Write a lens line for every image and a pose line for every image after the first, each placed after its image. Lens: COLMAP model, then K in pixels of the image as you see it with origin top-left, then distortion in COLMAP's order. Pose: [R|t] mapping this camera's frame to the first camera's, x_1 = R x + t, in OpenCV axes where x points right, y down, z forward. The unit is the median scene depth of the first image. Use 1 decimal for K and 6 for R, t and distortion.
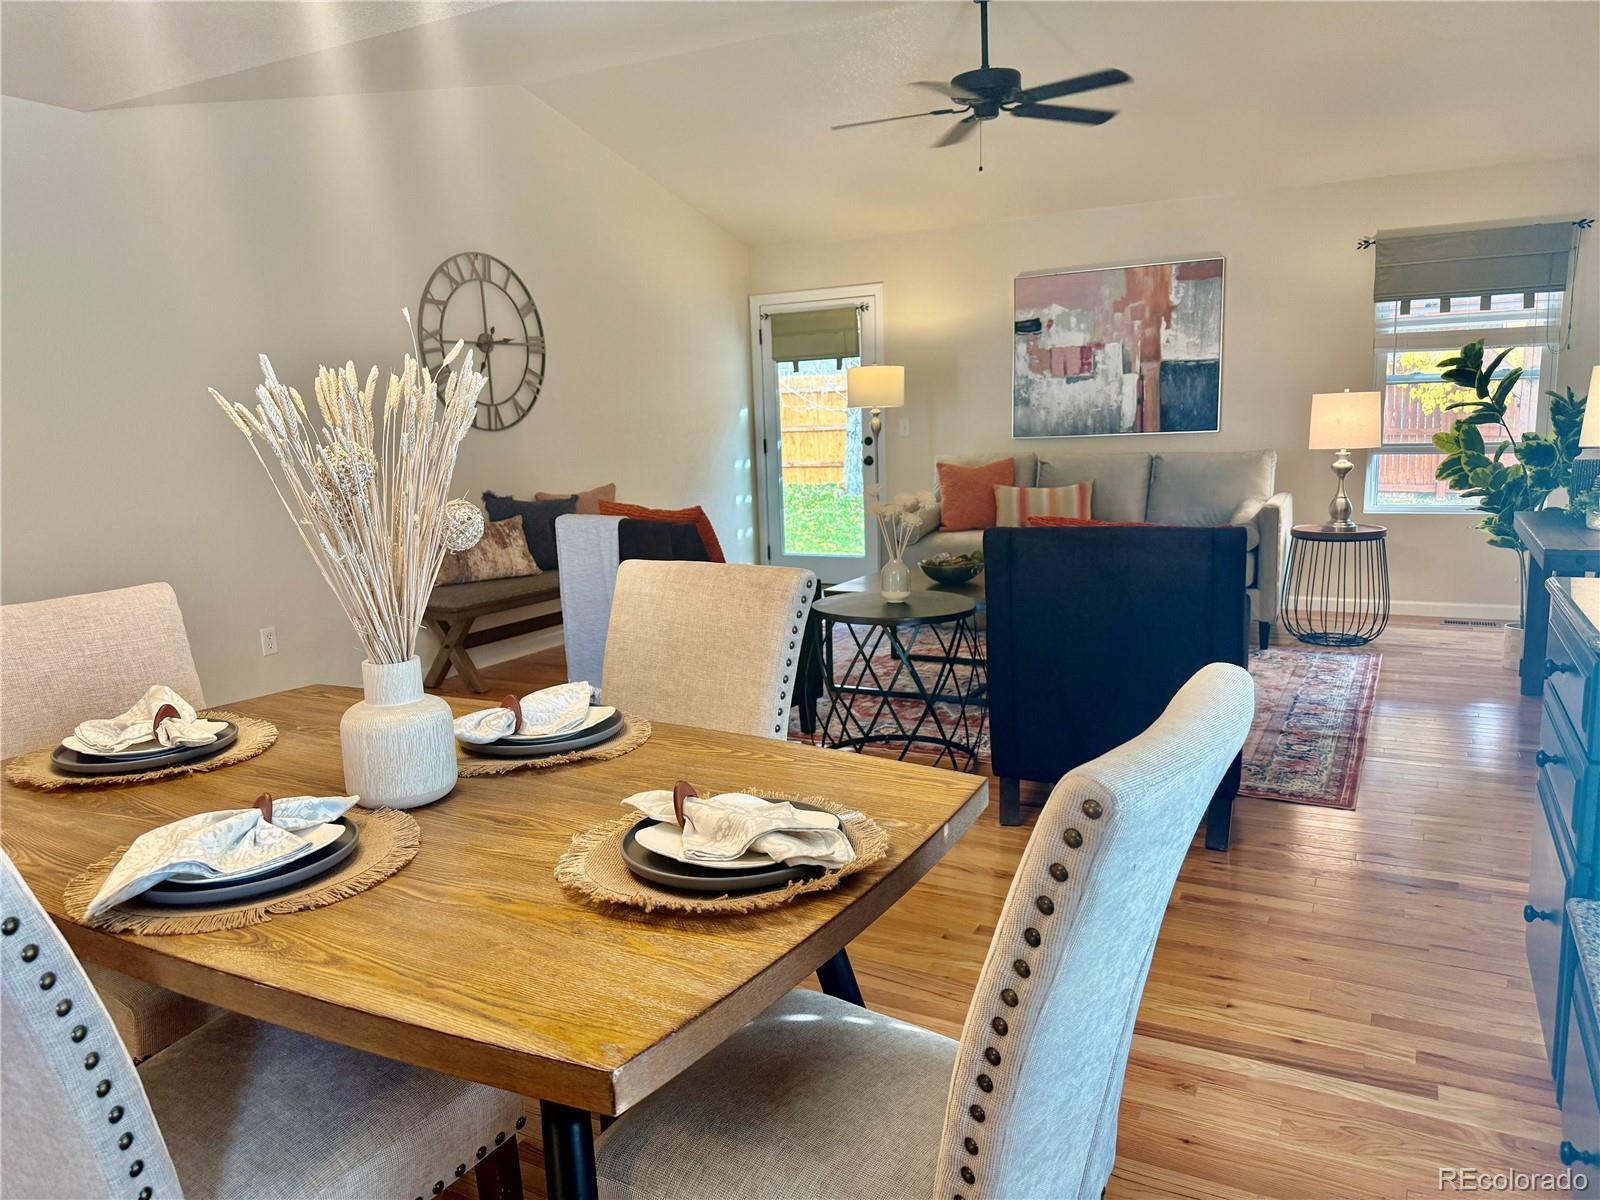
lens RADIAL K [[1121.1, 0, 791.5], [0, 1121.1, 609.1], [0, 0, 1]] dist [0.073674, -0.170005]
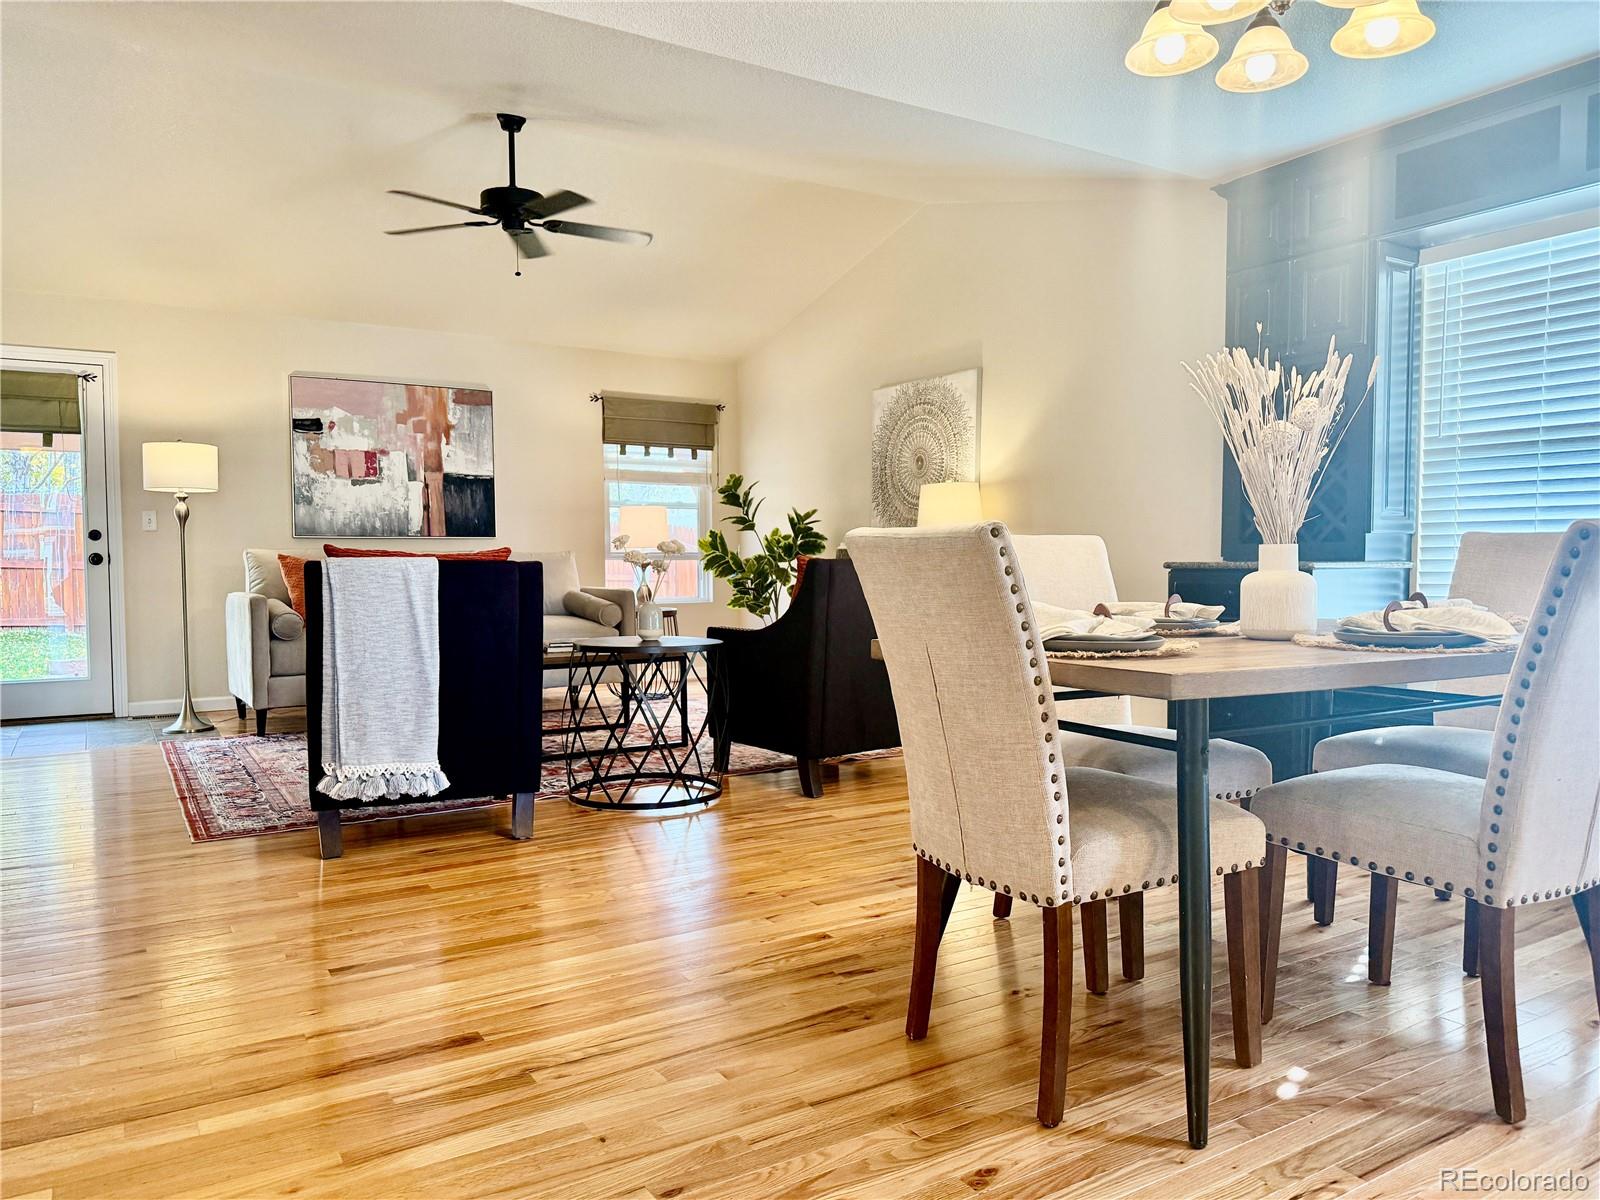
lens RADIAL K [[1121.1, 0, 791.5], [0, 1121.1, 609.1], [0, 0, 1]] dist [0.073674, -0.170005]
pose [[0.483352, -0.002157, 0.875423, -0.465195], [0.131519, 0.988826, -0.070180, 0.032638], [-0.865490, 0.149056, 0.478235, 0.200443]]
